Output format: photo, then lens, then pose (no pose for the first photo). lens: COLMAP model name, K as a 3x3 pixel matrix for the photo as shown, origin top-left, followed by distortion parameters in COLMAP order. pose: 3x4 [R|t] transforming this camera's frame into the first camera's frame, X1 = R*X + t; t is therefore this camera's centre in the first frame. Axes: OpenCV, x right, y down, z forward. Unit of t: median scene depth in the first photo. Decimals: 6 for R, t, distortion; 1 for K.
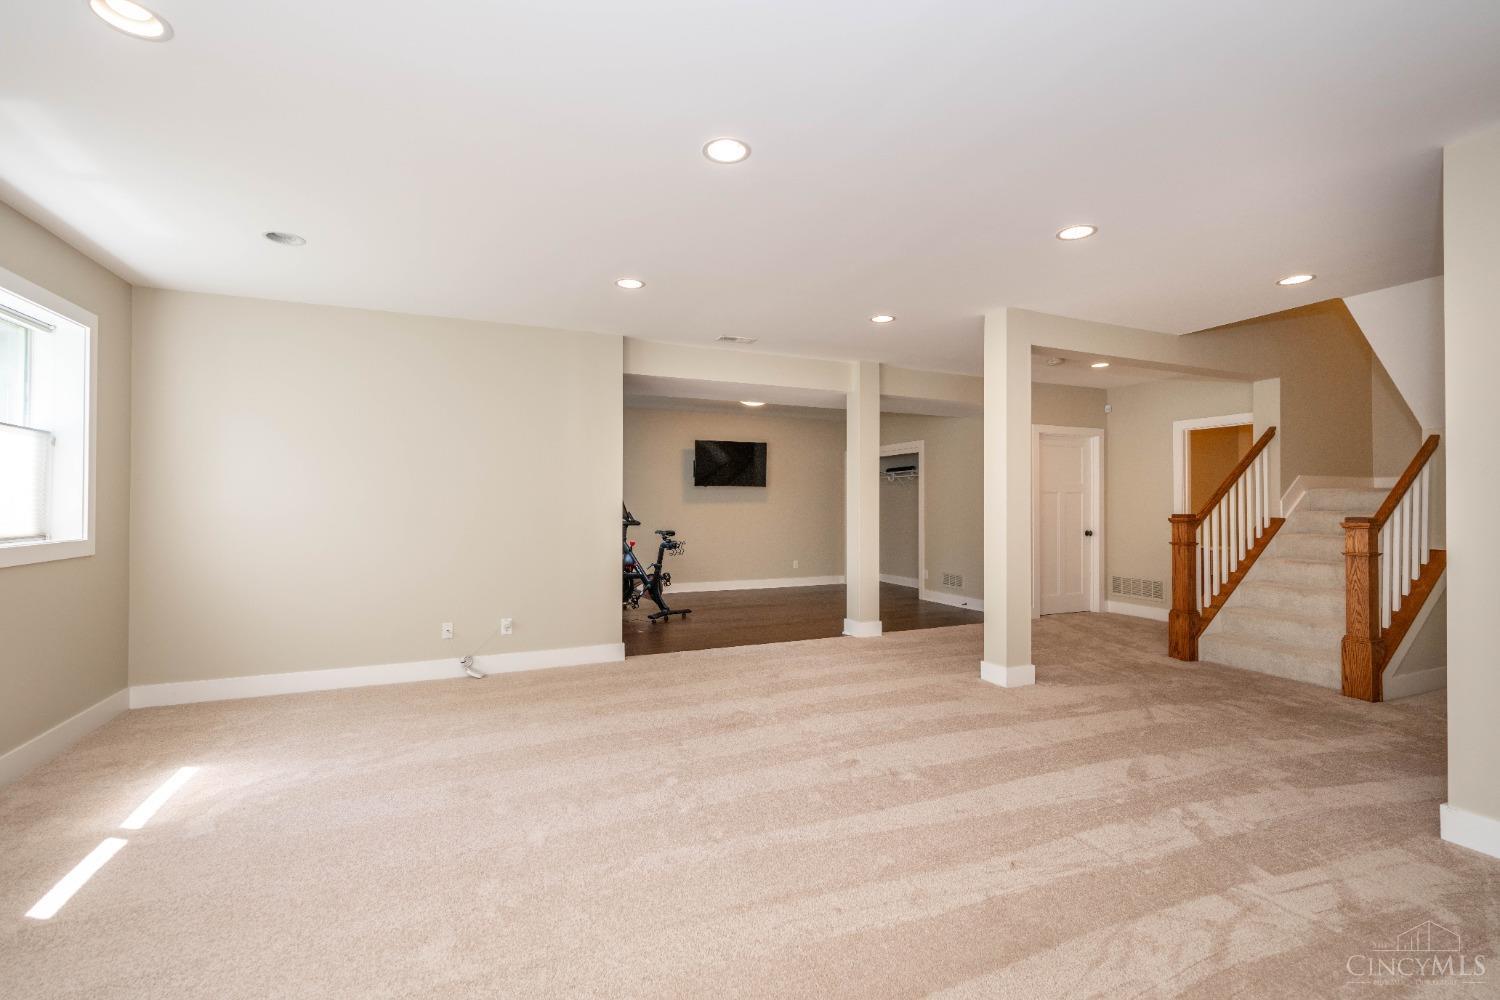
lens RADIAL K [[659.4, 0, 748.2], [0, 659.4, 501.7], [0, 0, 1]] dist [-0.001892, -0.000627]
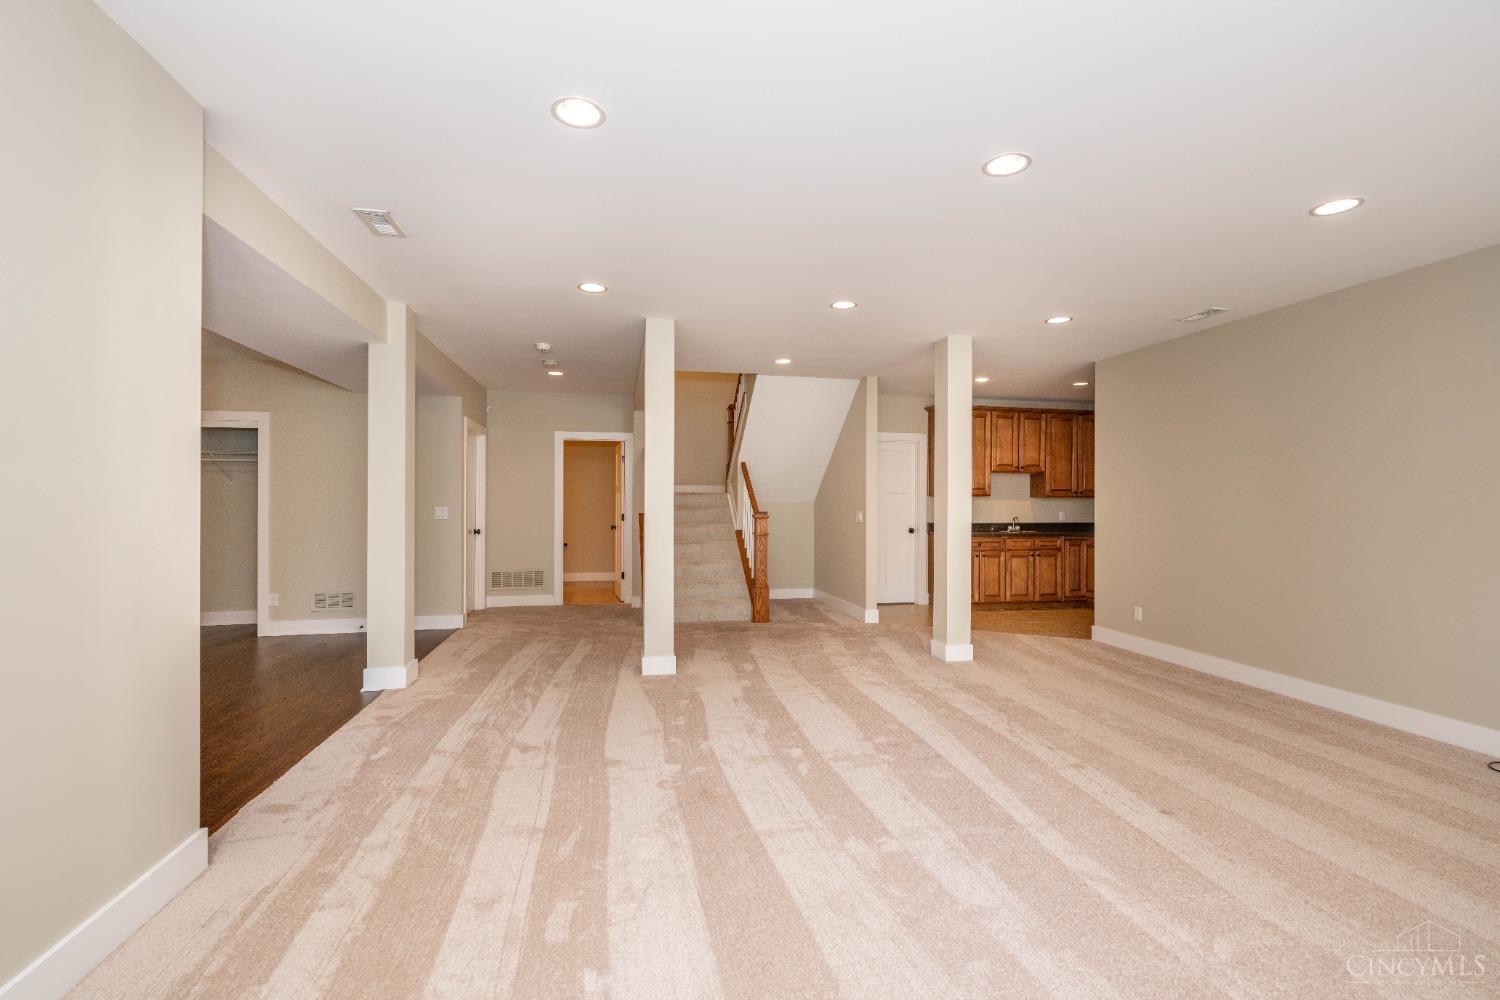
lens RADIAL K [[659.4, 0, 748.2], [0, 659.4, 501.7], [0, 0, 1]] dist [-0.001892, -0.000627]
pose [[0.191213, 0.001387, 0.981548, -0.387579], [-0.006657, 0.999978, -0.000116, 0.000134], [-0.981526, -0.006512, 0.191218, 0.410798]]
